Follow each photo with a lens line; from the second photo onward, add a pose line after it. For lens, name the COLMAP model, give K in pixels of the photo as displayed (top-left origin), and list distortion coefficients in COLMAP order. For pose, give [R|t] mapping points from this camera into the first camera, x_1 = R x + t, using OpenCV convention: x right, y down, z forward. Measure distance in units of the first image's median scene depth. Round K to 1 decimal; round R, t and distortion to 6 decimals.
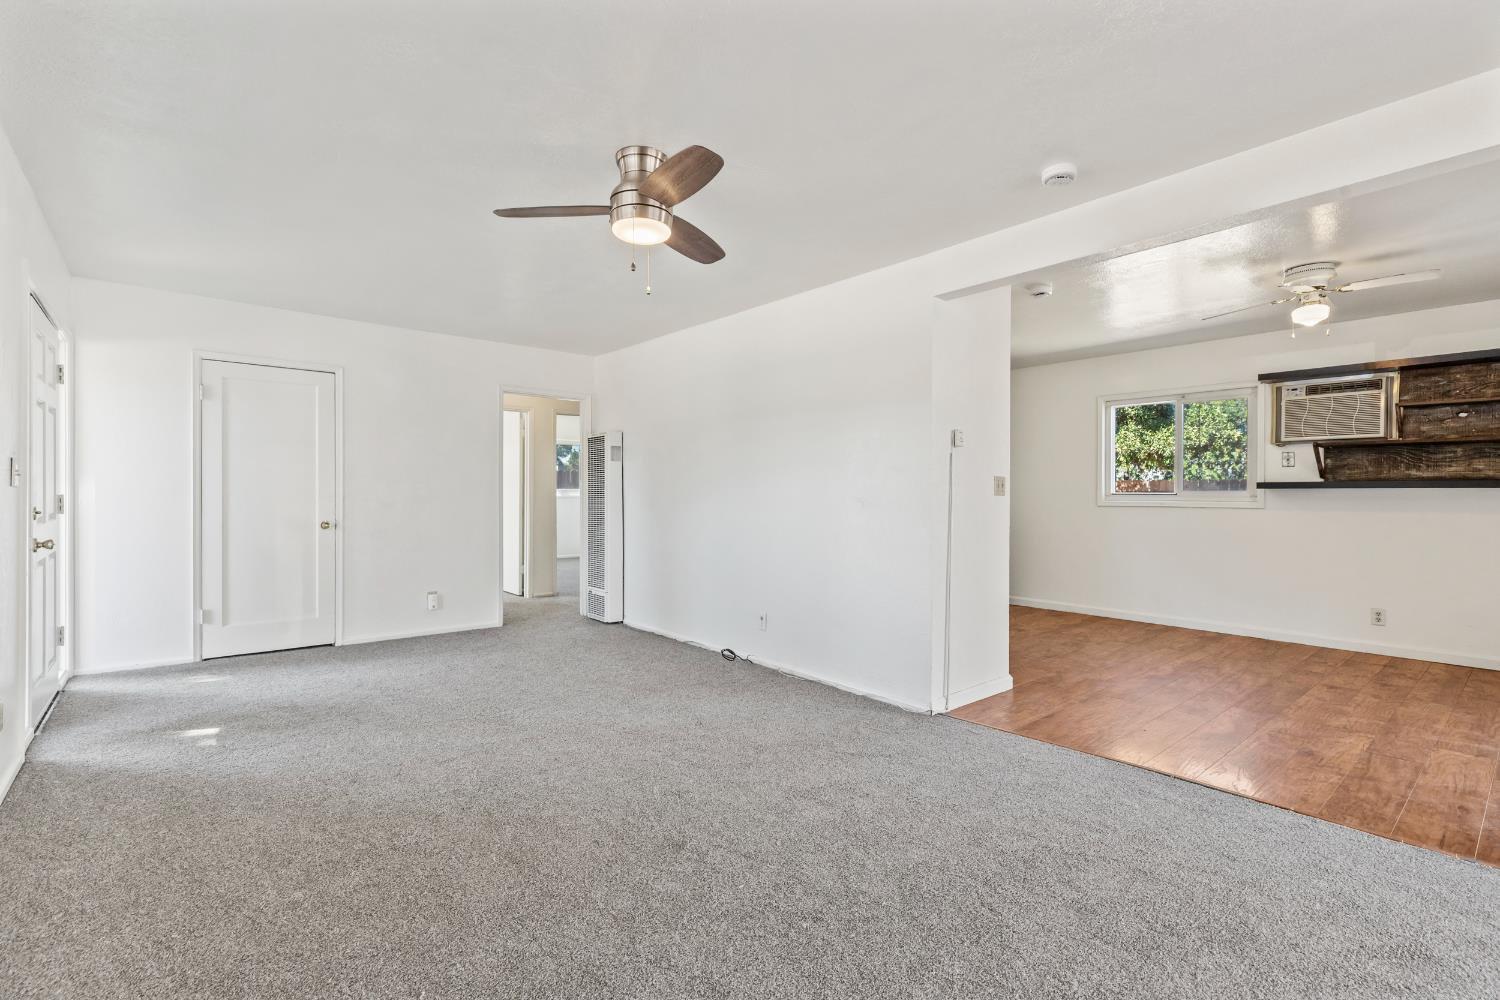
lens RADIAL K [[680.4, 0, 753.2], [0, 680.4, 491.4], [0, 0, 1]] dist [0.004995, -0.000170]
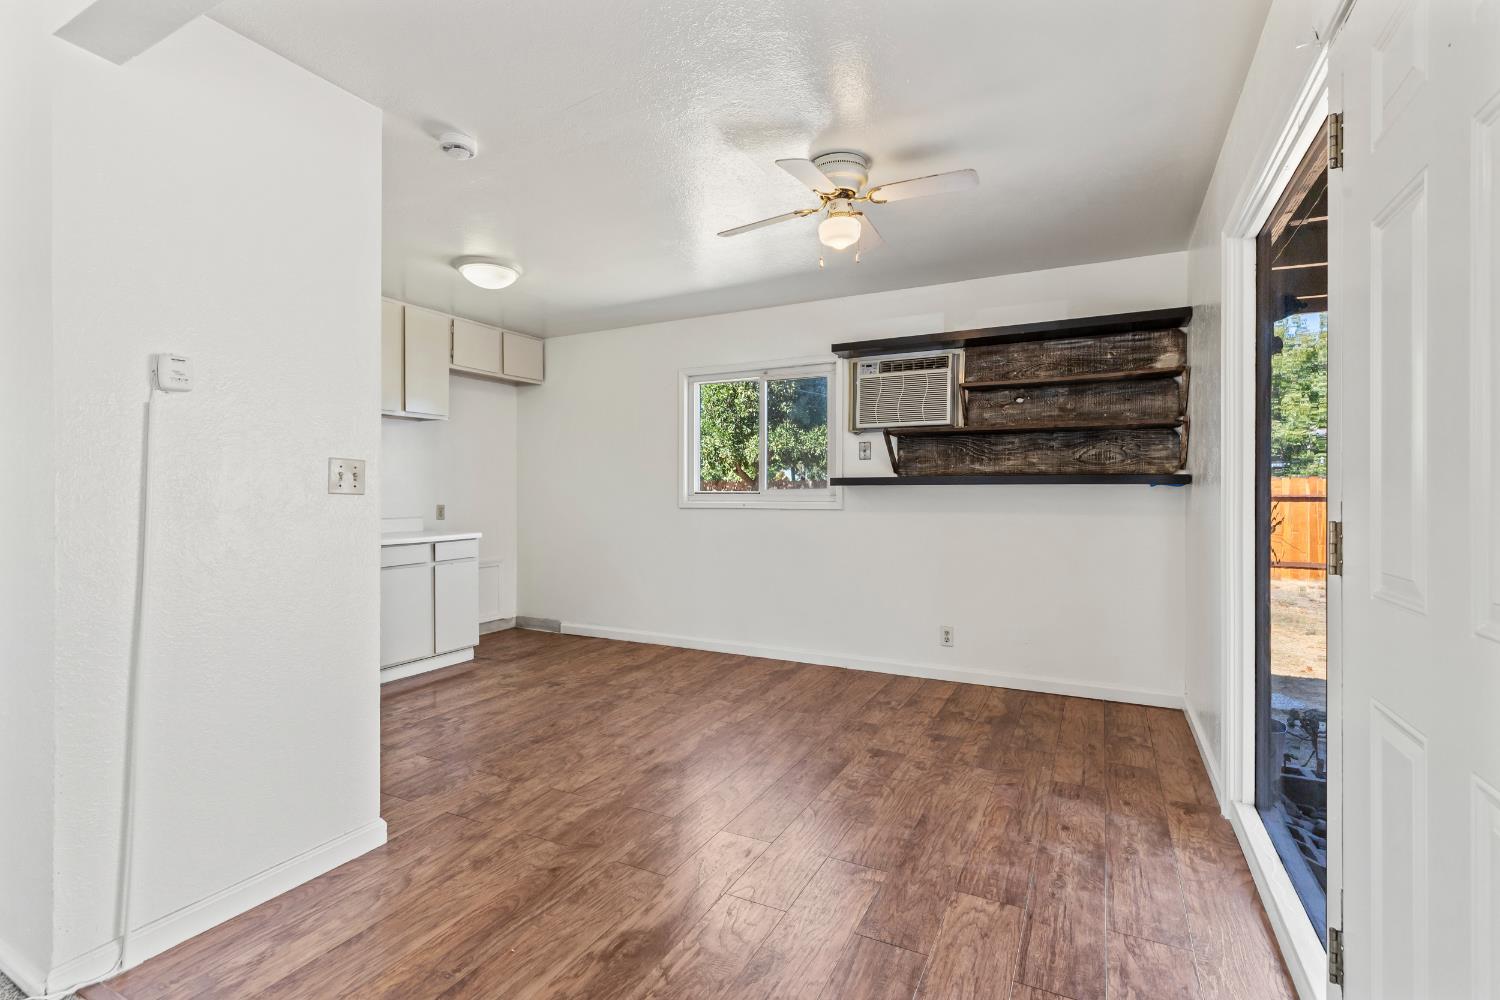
lens RADIAL K [[680.4, 0, 753.2], [0, 680.4, 491.4], [0, 0, 1]] dist [0.004995, -0.000170]
pose [[0.924166, -0.000545, 0.381990, 0.375498], [0.001076, 0.999999, -0.001176, 0.003915], [-0.381989, 0.001498, 0.924166, 0.314645]]
